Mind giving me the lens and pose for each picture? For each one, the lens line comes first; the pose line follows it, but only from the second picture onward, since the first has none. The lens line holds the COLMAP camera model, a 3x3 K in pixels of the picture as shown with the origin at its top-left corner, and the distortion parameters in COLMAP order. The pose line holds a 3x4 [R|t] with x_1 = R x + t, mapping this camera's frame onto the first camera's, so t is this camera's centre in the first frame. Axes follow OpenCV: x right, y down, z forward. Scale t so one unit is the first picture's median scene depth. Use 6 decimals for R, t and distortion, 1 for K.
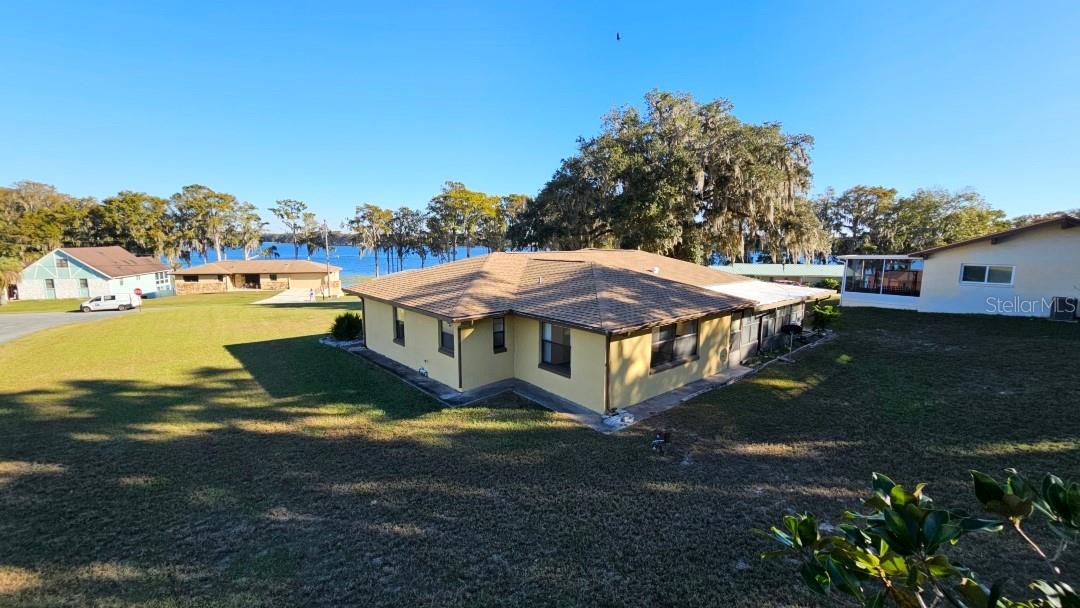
lens RADIAL K [[444.5, 0, 545.7], [0, 444.5, 305.3], [0, 0, 1]] dist [-0.006354, 0.000143]
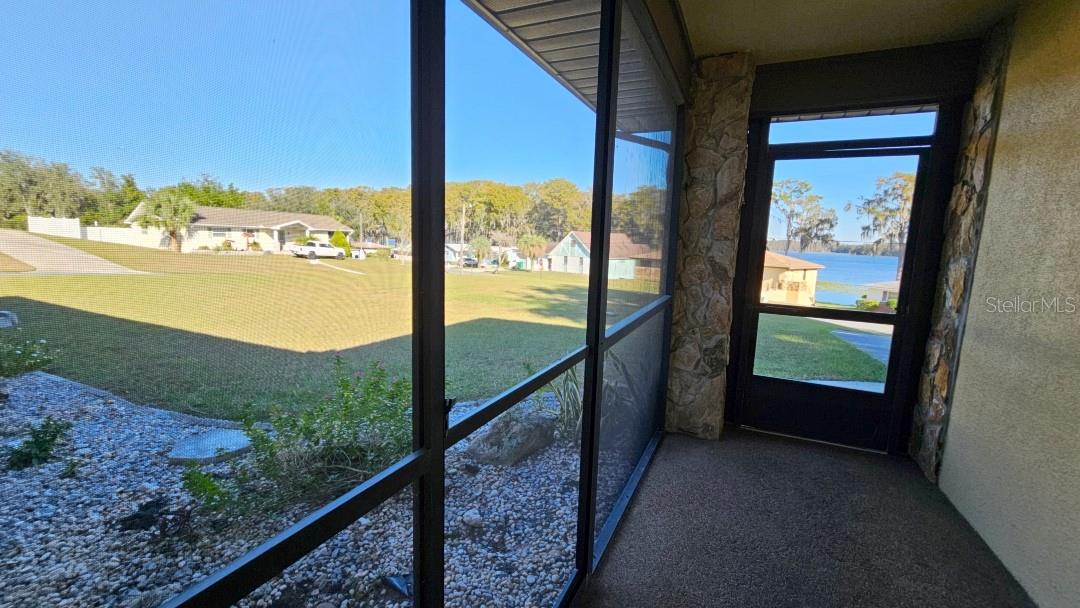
lens RADIAL K [[444.5, 0, 538.7], [0, 444.5, 303.4], [0, 0, 1]] dist [-0.006354, 0.000143]
pose [[0.398864, 0.134211, -0.907136, -0.018527], [-0.161599, 0.984038, 0.074534, -0.018487], [0.902659, 0.116863, 0.414185, 0.761652]]
